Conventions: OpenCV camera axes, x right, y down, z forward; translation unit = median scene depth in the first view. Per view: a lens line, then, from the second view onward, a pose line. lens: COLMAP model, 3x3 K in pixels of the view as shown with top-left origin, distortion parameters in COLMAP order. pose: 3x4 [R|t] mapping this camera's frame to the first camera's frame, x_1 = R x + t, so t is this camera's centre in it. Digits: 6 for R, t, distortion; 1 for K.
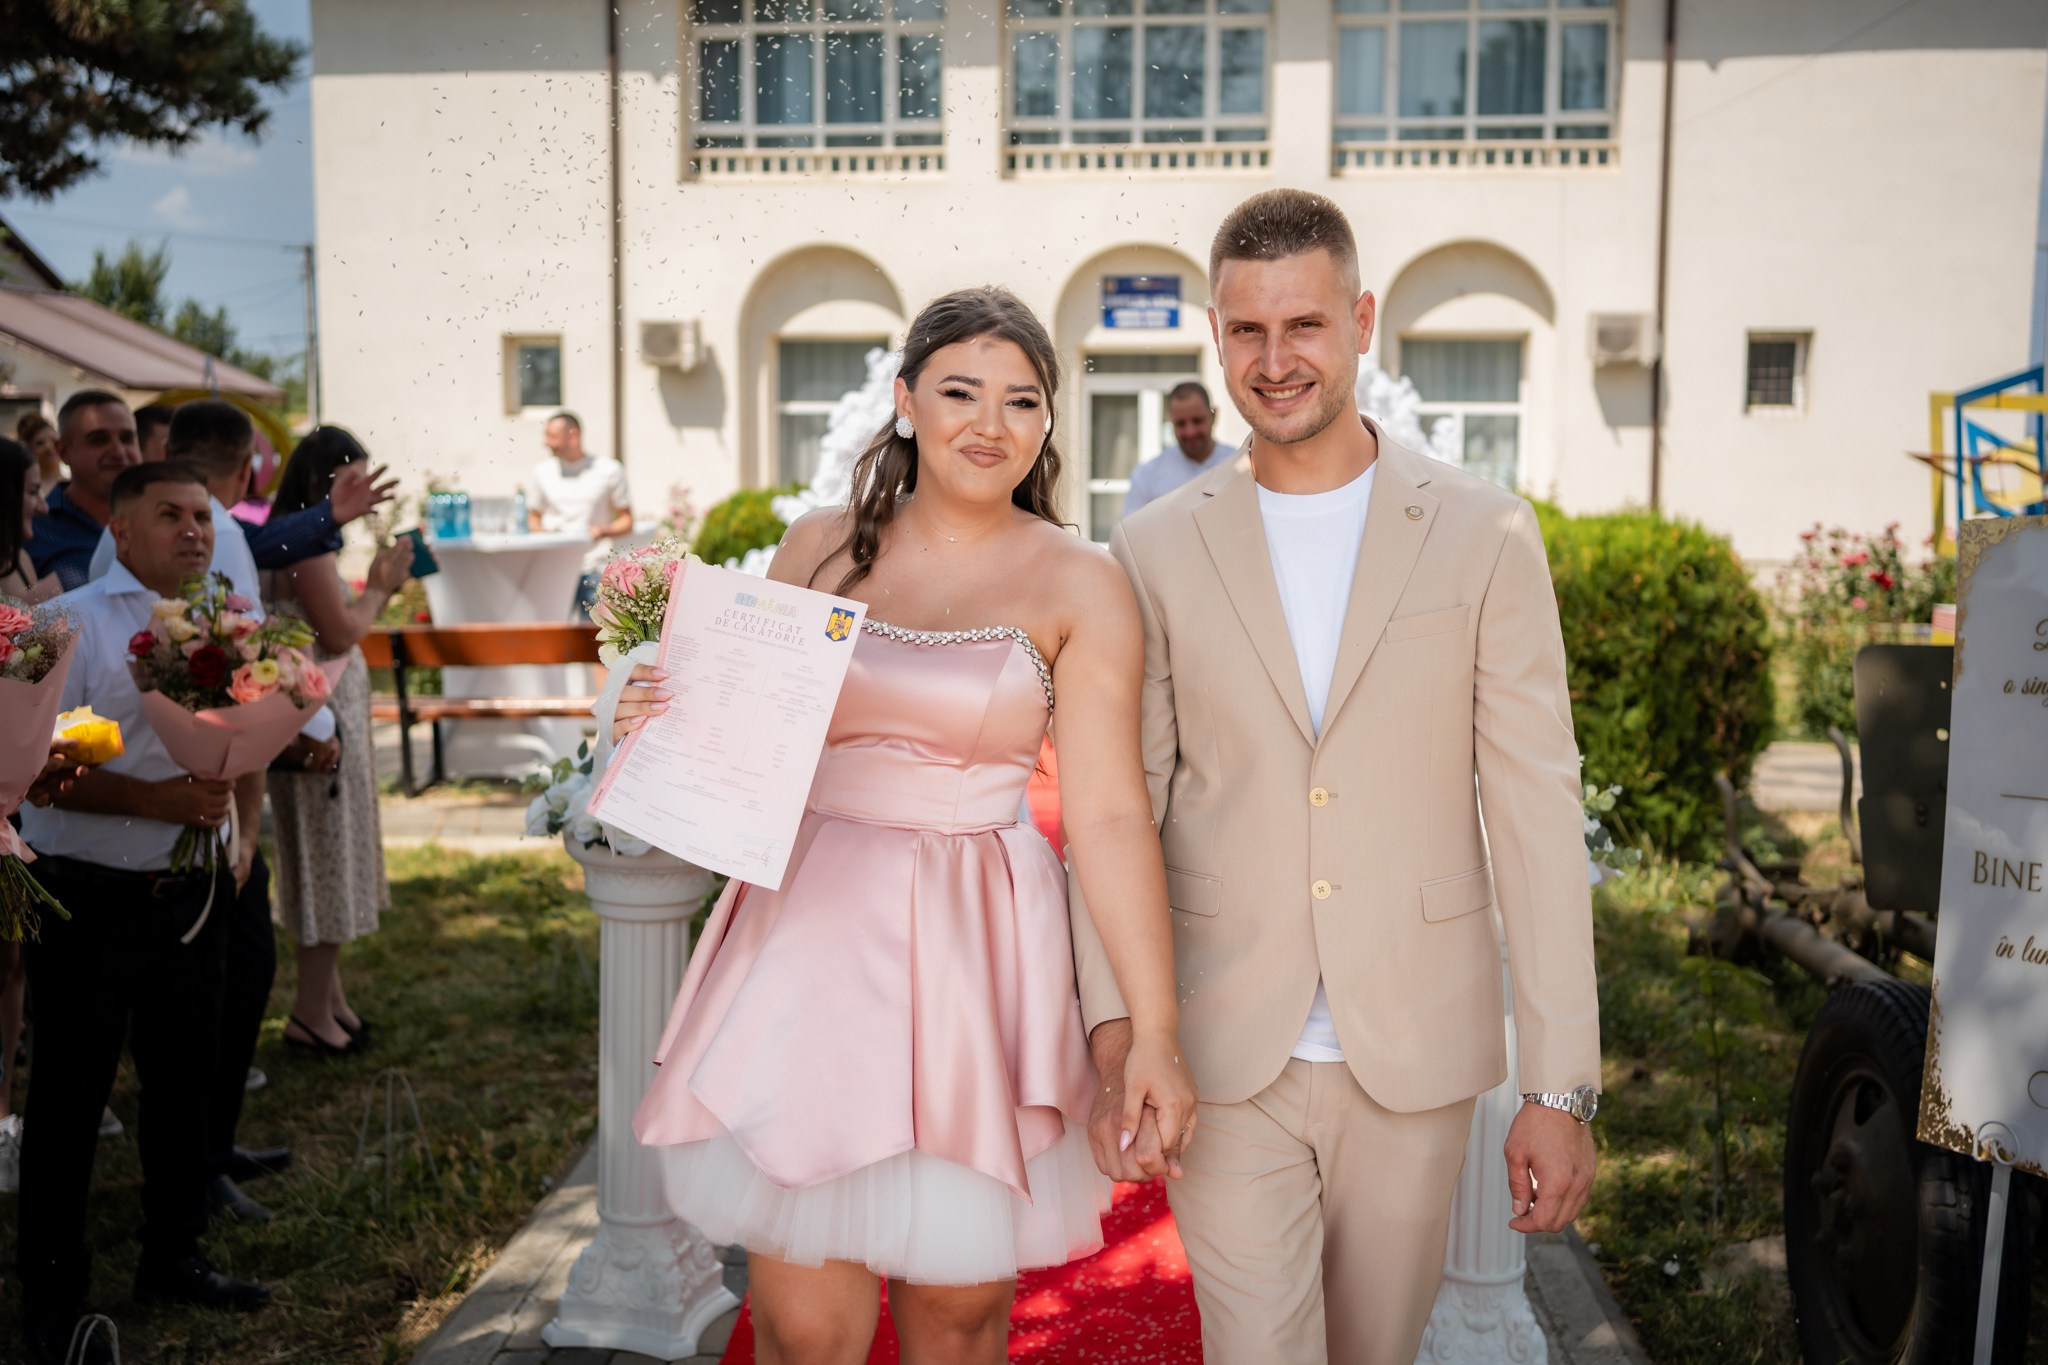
lens RADIAL K [[2061.1, 0, 1060.4], [0, 2061.1, 689.8], [0, 0, 1]] dist [-0.016668, 0.153827]
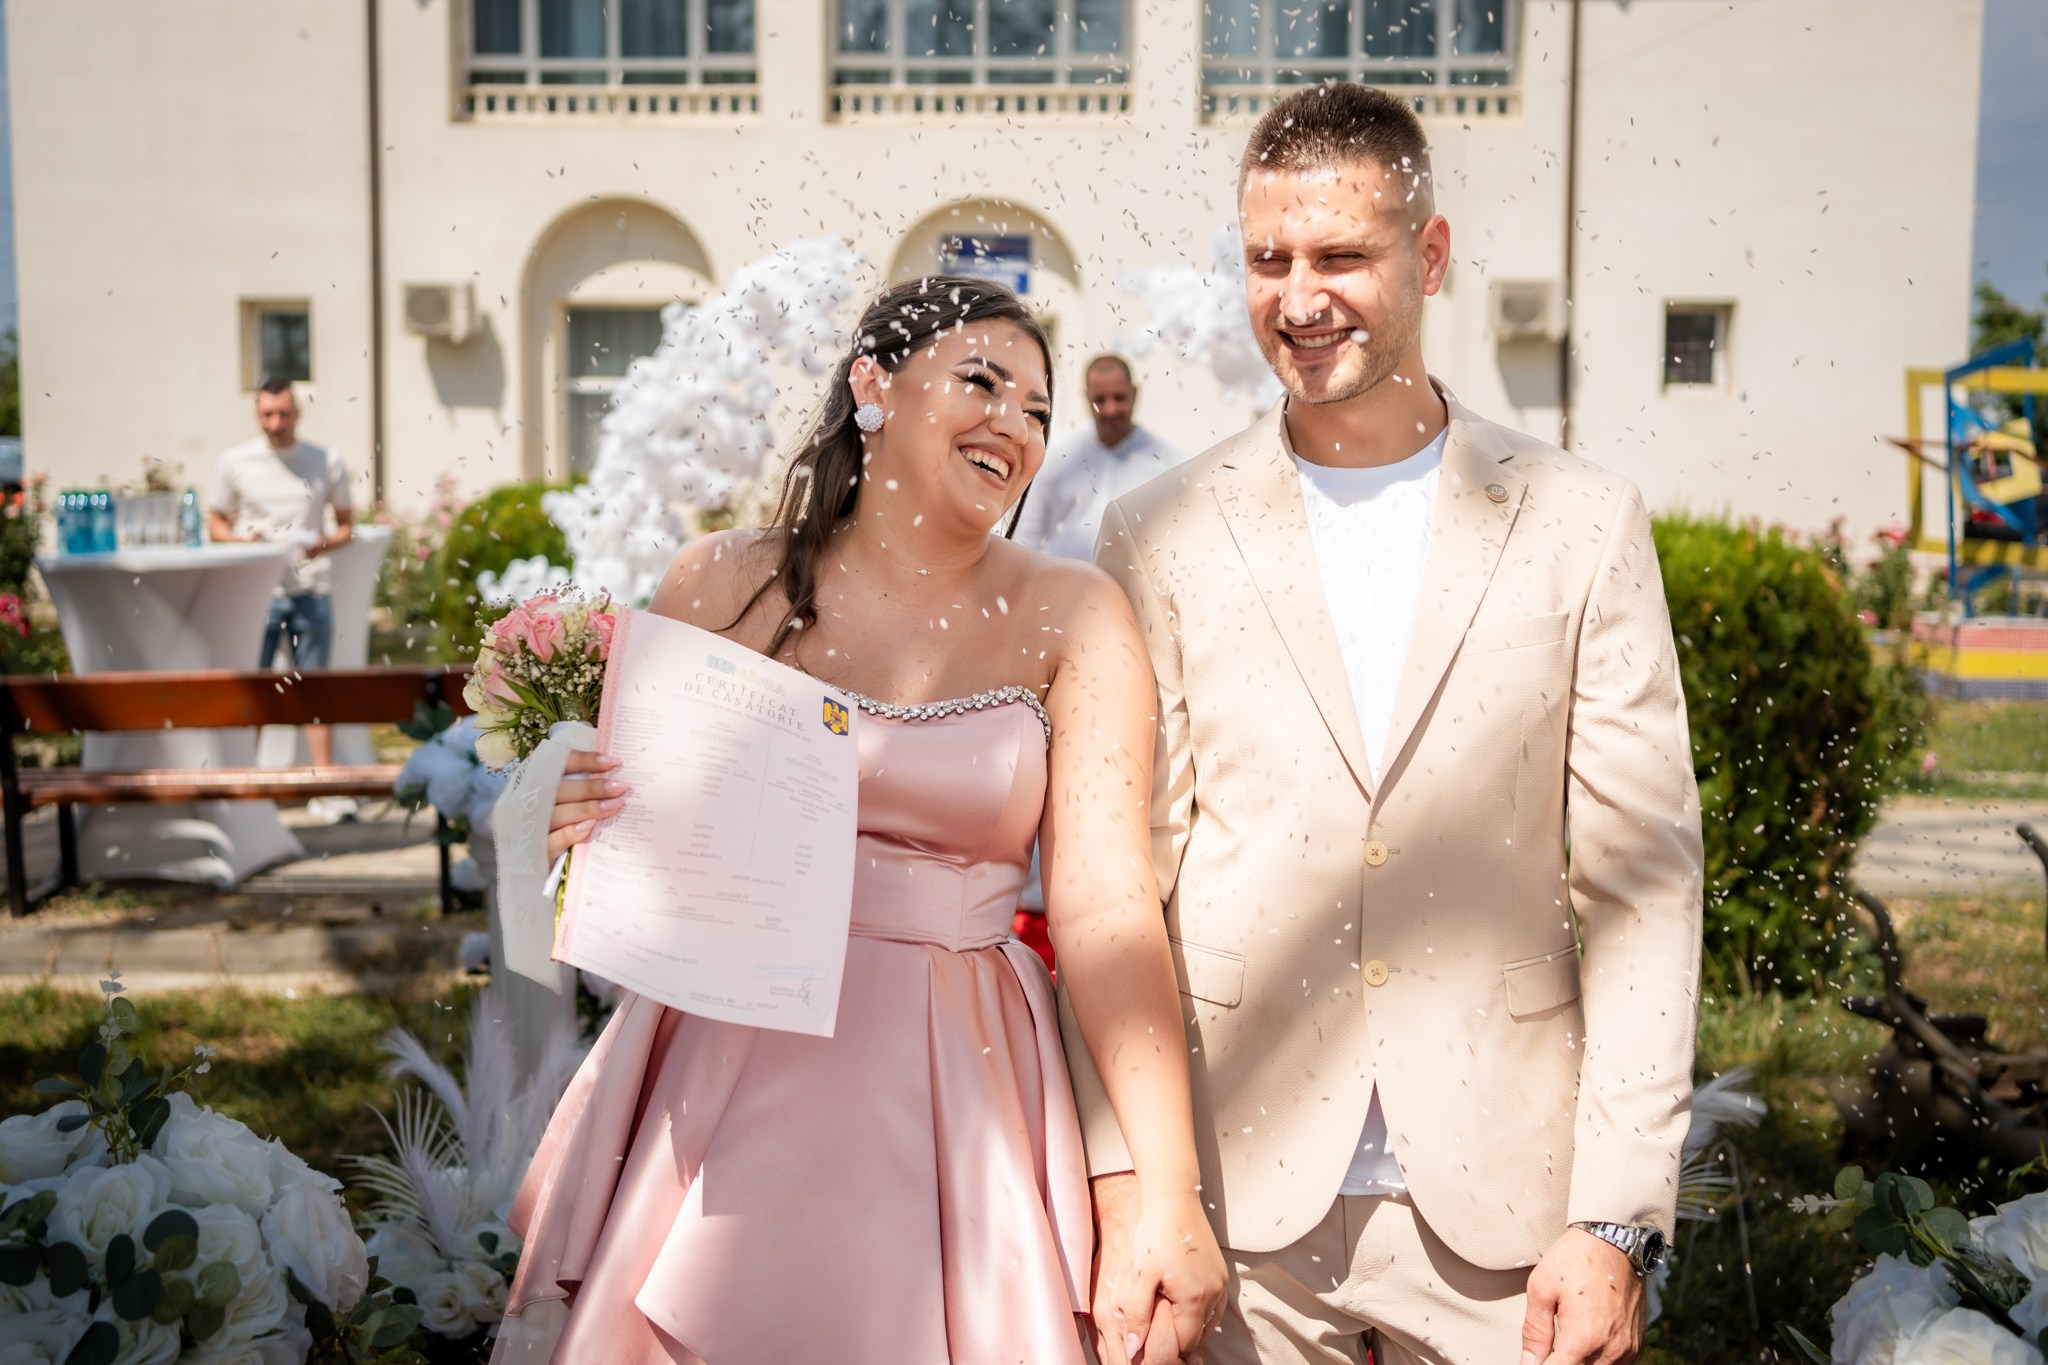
lens RADIAL K [[2113.3, 0, 1054.5], [0, 2113.3, 680.5], [0, 0, 1]] dist [-0.001488, 0.016123]
pose [[0.996741, -0.009159, 0.080149, -0.005992], [0.009140, 0.999958, 0.000605, -0.011994], [-0.080151, 0.000130, 0.996783, 0.104160]]
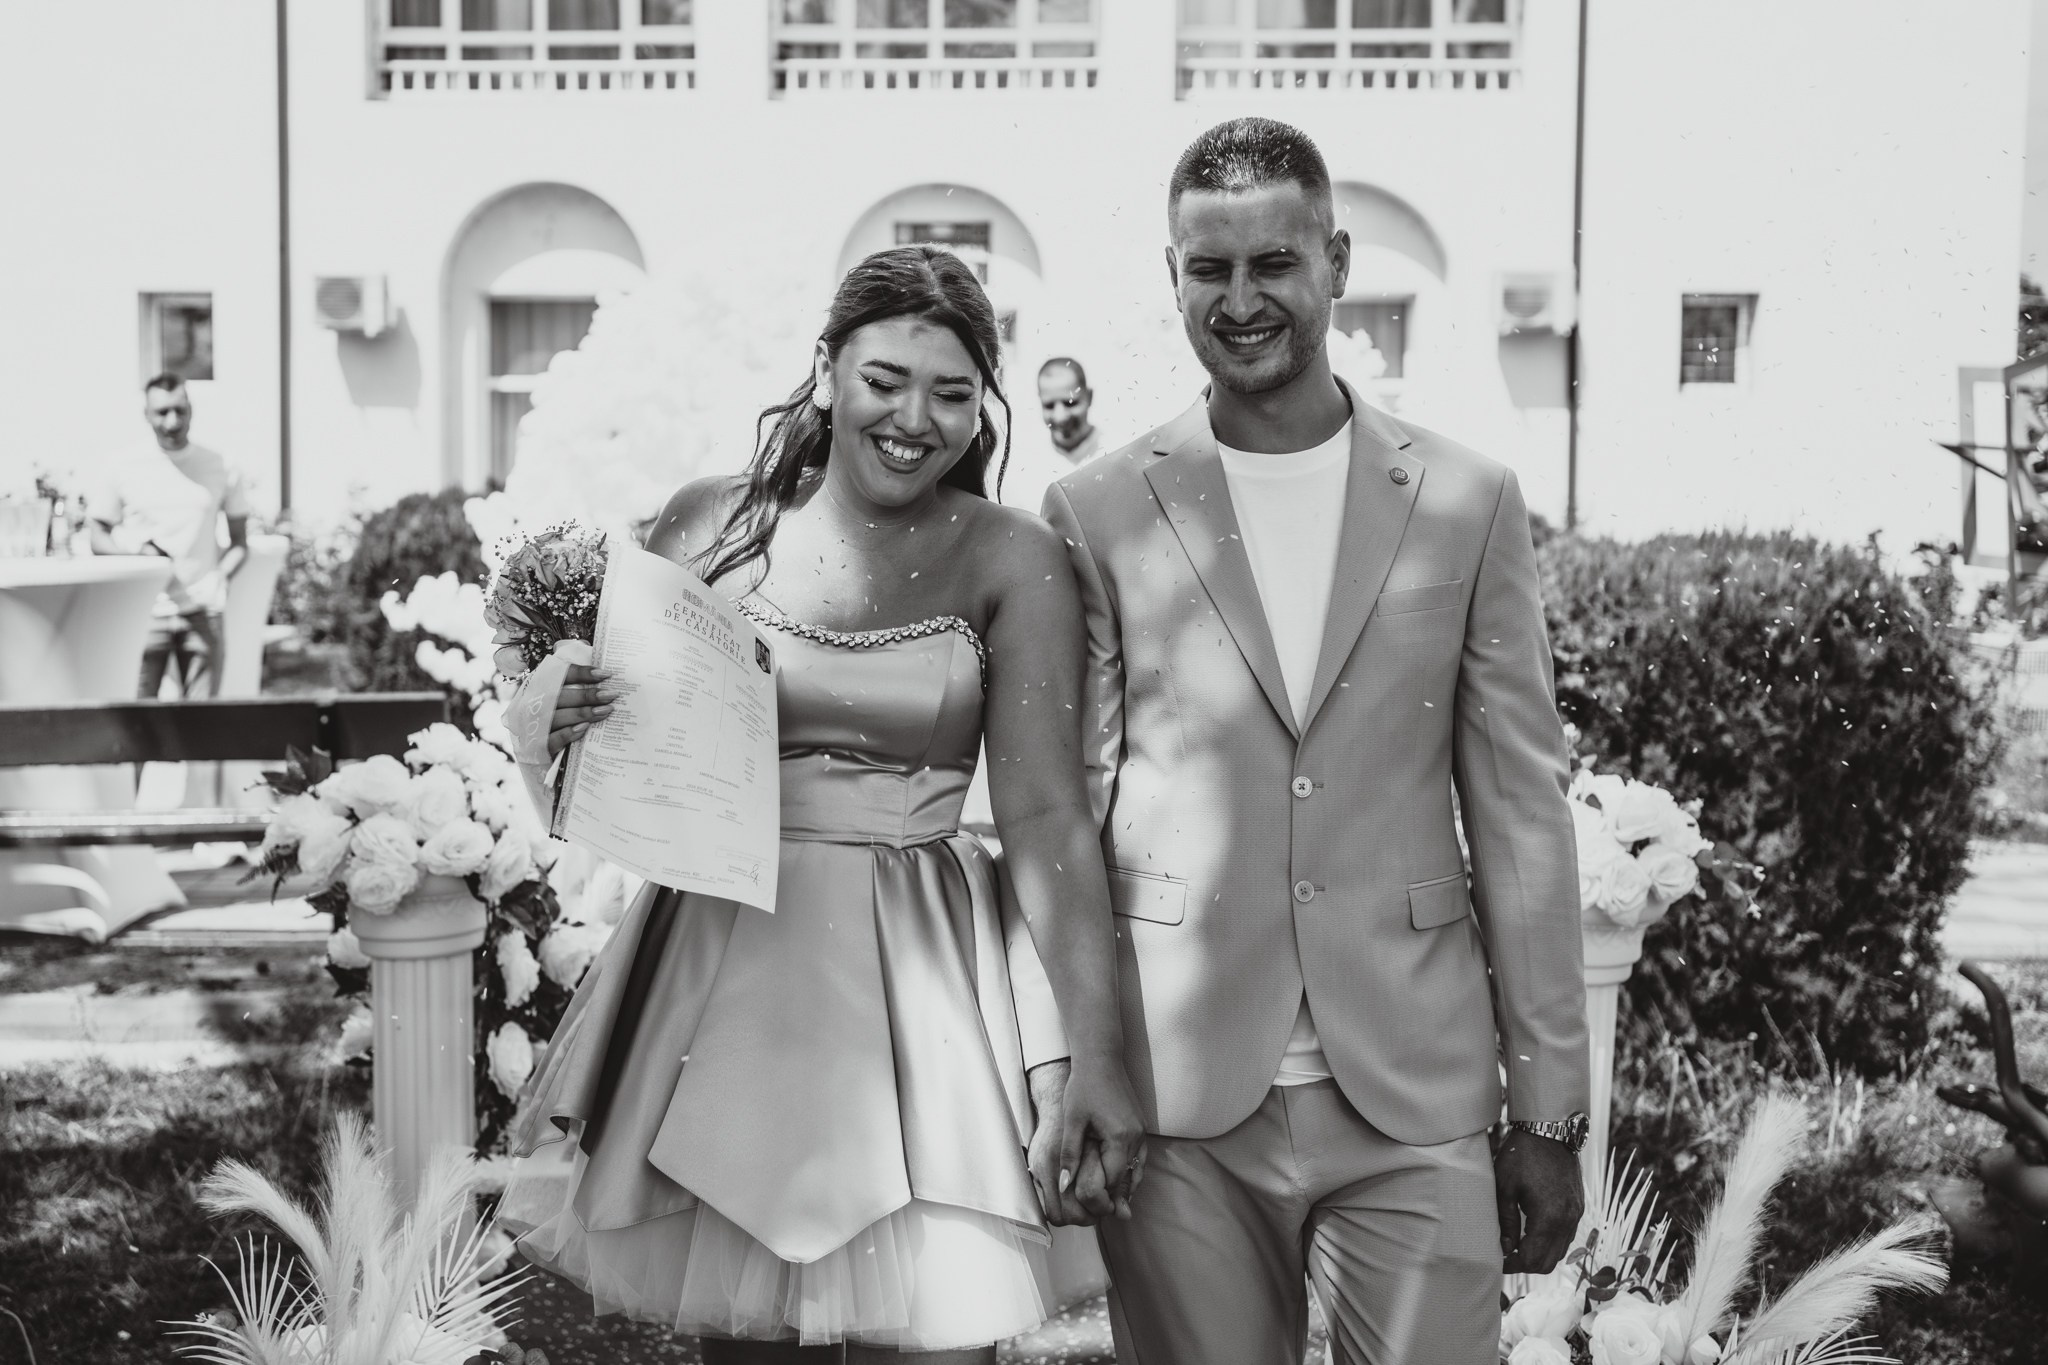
lens RADIAL K [[2246.2, 0, 975.9], [0, 2246.2, 682.4], [0, 0, 1]] dist [-0.002715, 0.003426]
pose [[0.997841, -0.006424, 0.065366, -0.006674], [0.006908, 0.999950, -0.007181, -0.013879], [-0.065316, 0.007617, 0.997836, 0.124060]]
